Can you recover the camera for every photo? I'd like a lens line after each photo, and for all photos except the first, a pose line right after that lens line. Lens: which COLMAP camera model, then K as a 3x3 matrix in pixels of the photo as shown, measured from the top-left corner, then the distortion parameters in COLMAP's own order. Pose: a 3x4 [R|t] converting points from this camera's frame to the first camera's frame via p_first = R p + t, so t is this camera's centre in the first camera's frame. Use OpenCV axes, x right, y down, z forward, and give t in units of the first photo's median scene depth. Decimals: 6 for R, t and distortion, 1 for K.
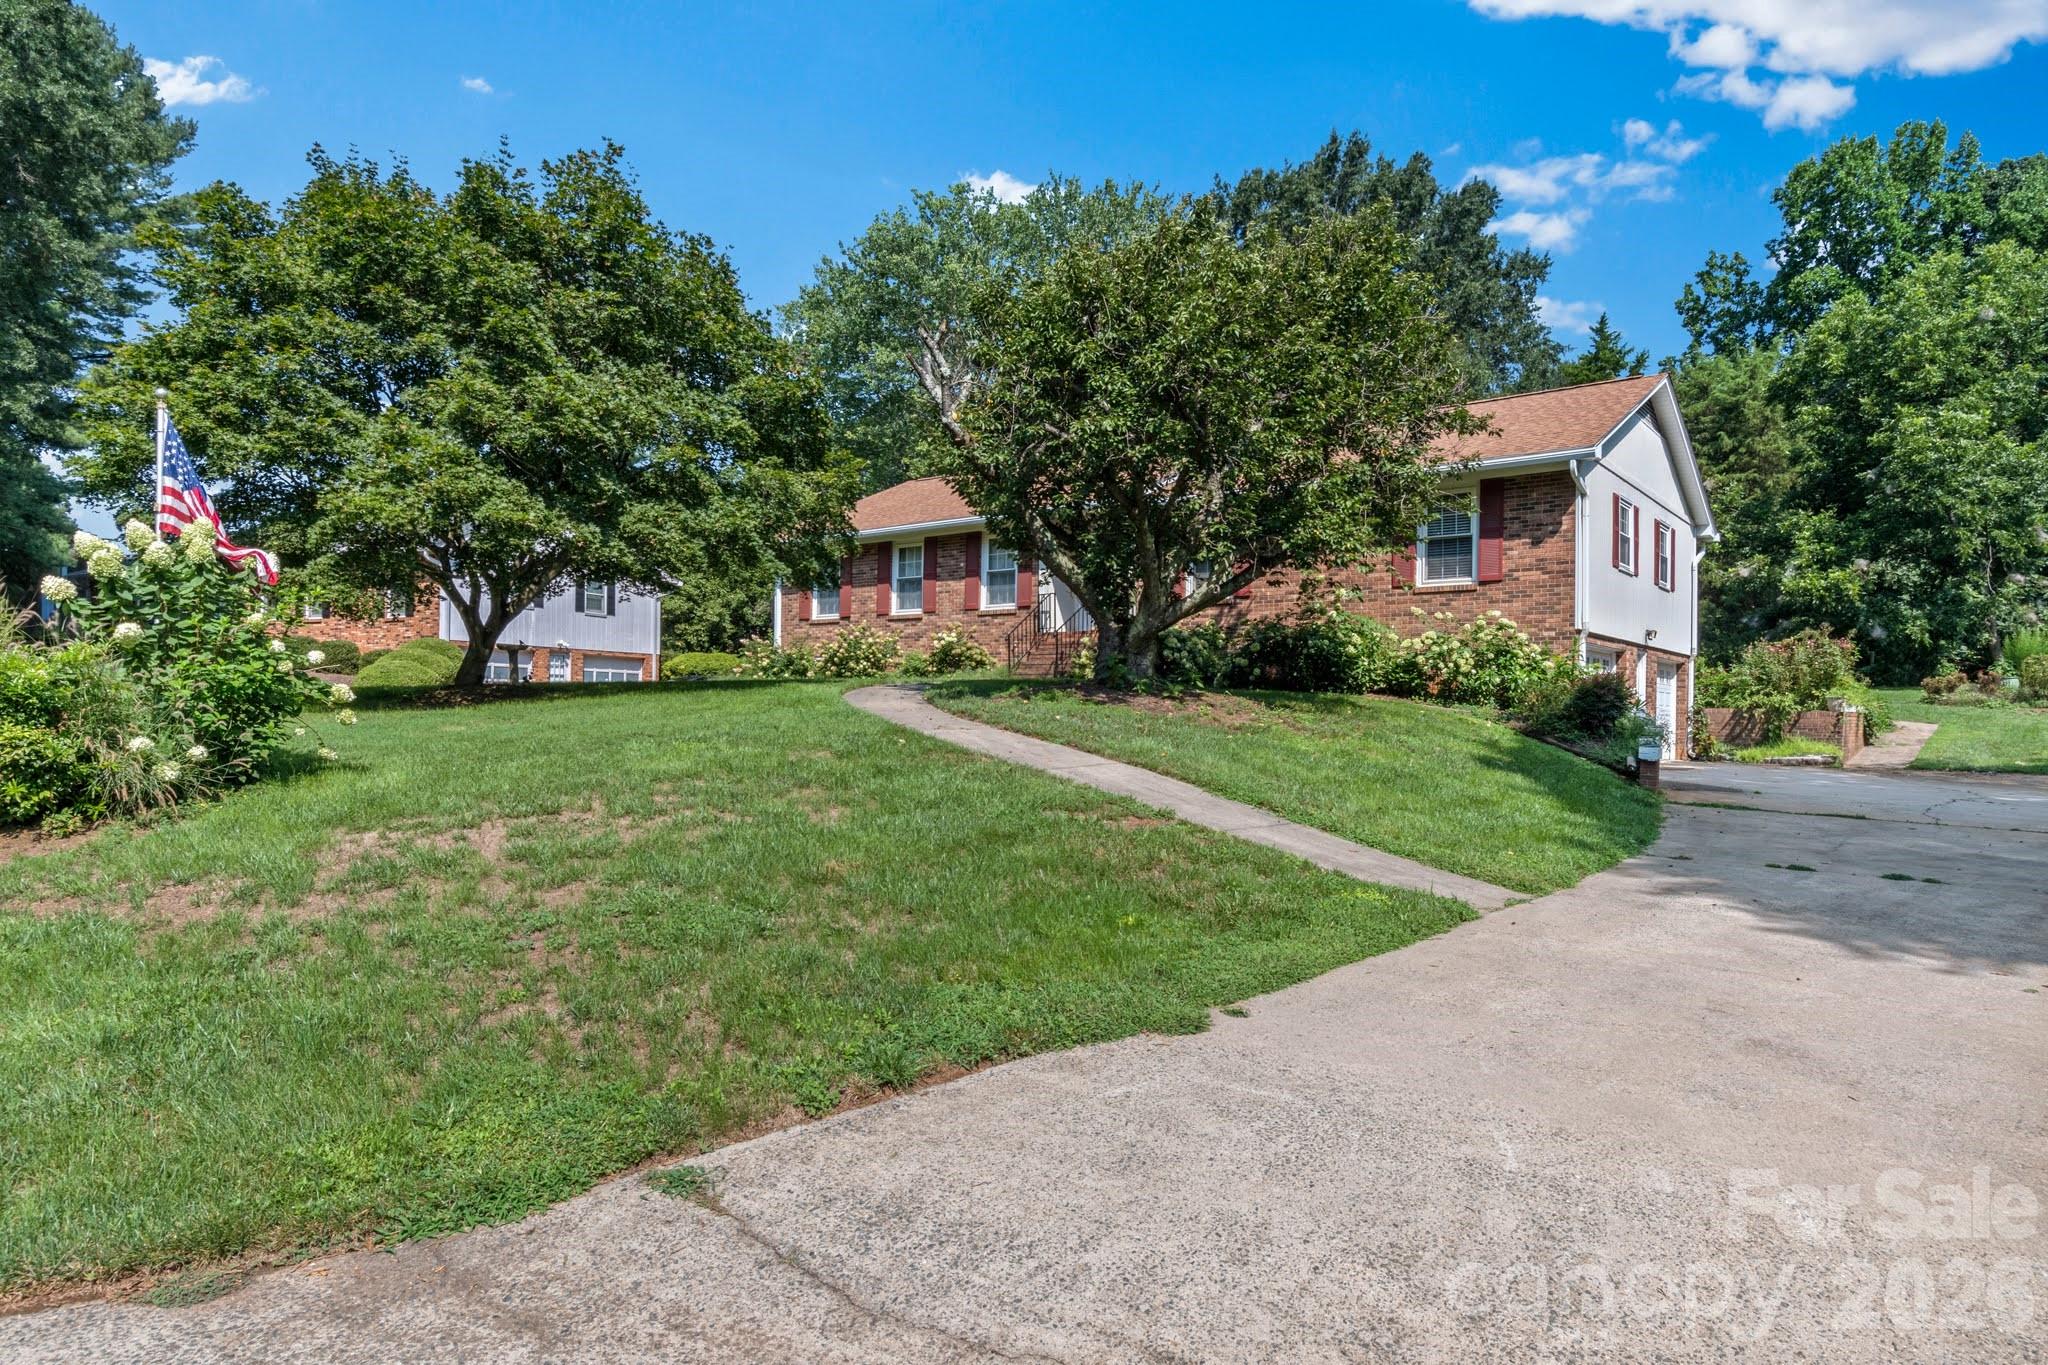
lens RADIAL K [[1090.8, 0, 1024.0], [0, 1090.8, 682.5], [0, 0, 1]] dist [0.000508, -0.000001]
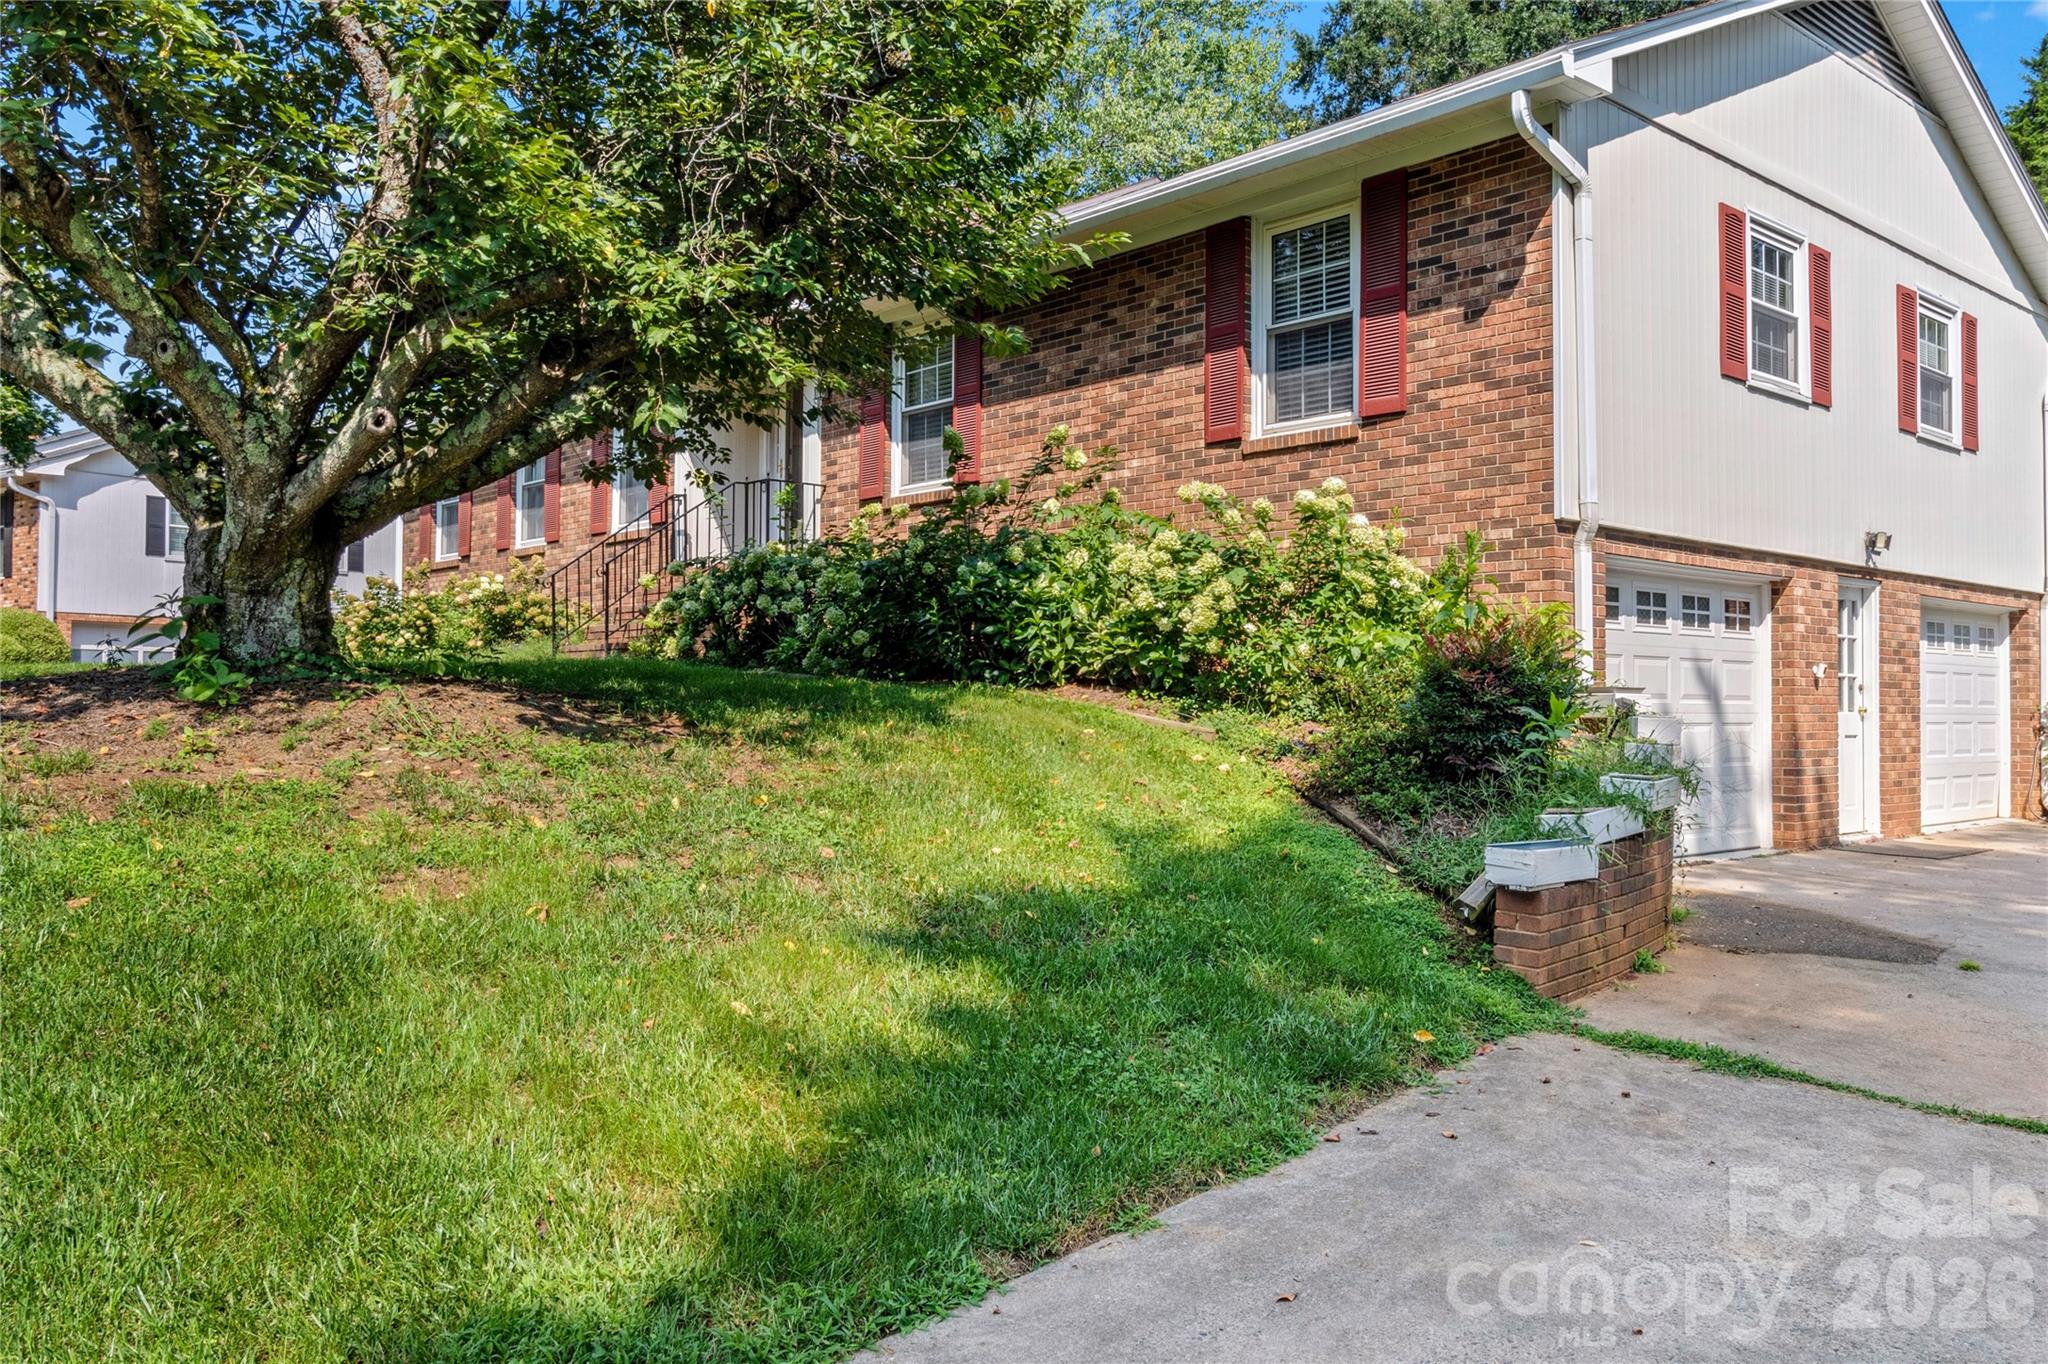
lens RADIAL K [[1508.6, 0, 1024.3], [0, 1508.6, 629.9], [0, 0, 1]] dist [-0.001101, 0.000465]
pose [[0.988054, -0.014687, -0.153406, 0.382234], [0.010822, 0.999603, -0.025998, 0.003564], [0.153727, 0.024027, 0.987821, 0.409030]]
